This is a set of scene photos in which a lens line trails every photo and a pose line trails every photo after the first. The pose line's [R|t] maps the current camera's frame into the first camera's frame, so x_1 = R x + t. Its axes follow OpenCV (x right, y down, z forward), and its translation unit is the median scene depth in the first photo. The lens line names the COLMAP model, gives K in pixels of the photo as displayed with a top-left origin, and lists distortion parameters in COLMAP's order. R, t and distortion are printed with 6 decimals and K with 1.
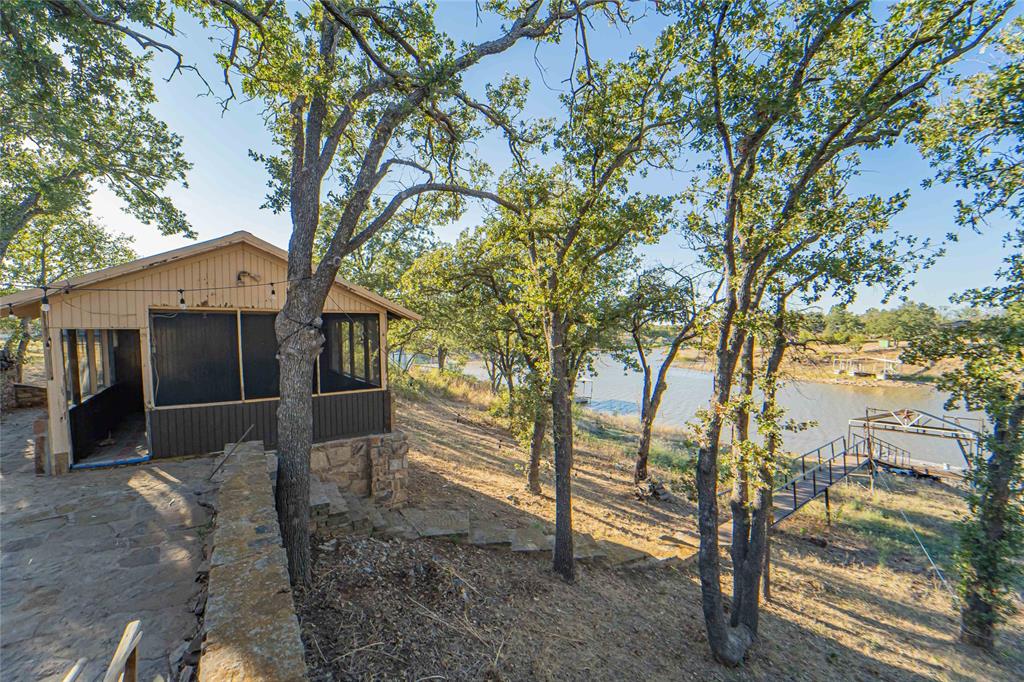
lens RADIAL K [[420.1, 0, 512.9], [0, 420.1, 352.3], [0, 0, 1]] dist [-0.022813, 0.000636]
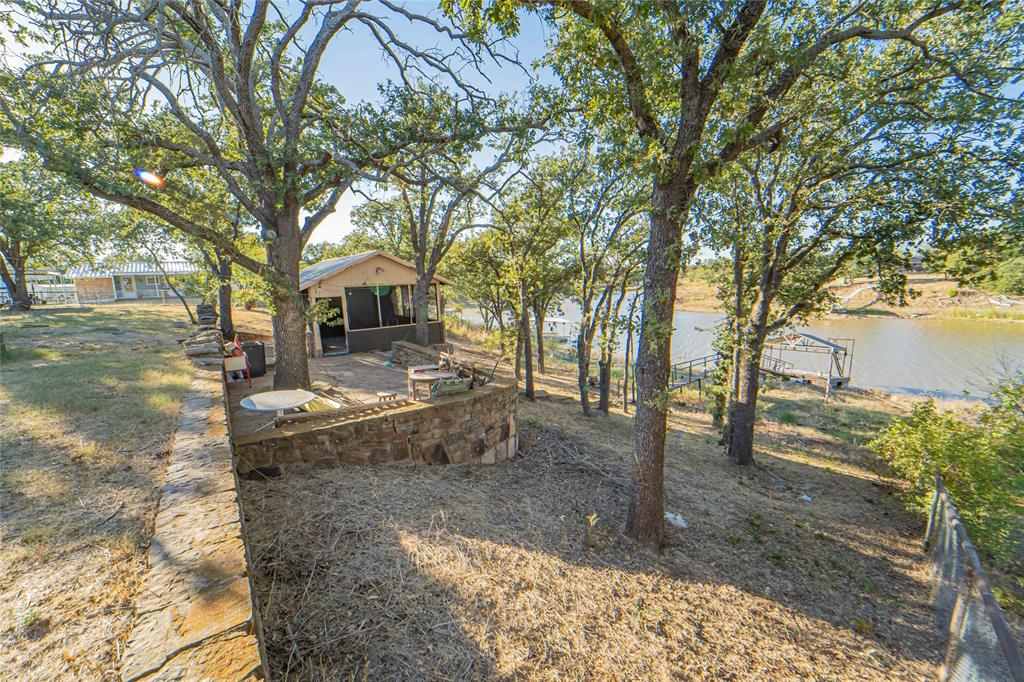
lens RADIAL K [[420.1, 0, 512.9], [0, 420.1, 352.3], [0, 0, 1]] dist [-0.022813, 0.000636]
pose [[0.999039, -0.035568, 0.025616, -0.007259], [0.032029, 0.991339, 0.127362, -0.004105], [-0.029924, -0.126419, 0.991526, -0.422859]]
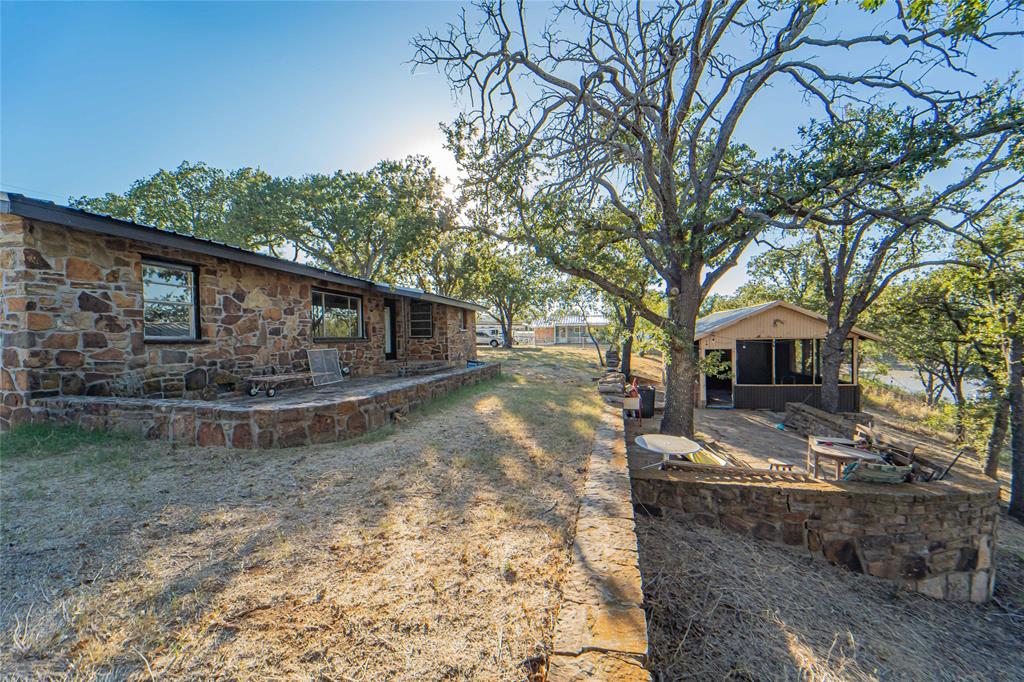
lens RADIAL K [[417.8, 0, 514.2], [0, 417.8, 351.6], [0, 0, 1]] dist [-0.023272, 0.000262]
pose [[0.677819, 0.013736, -0.735100, -0.016086], [-0.019642, 0.999807, 0.000571, -0.006122], [0.734966, 0.014052, 0.677958, -0.427328]]
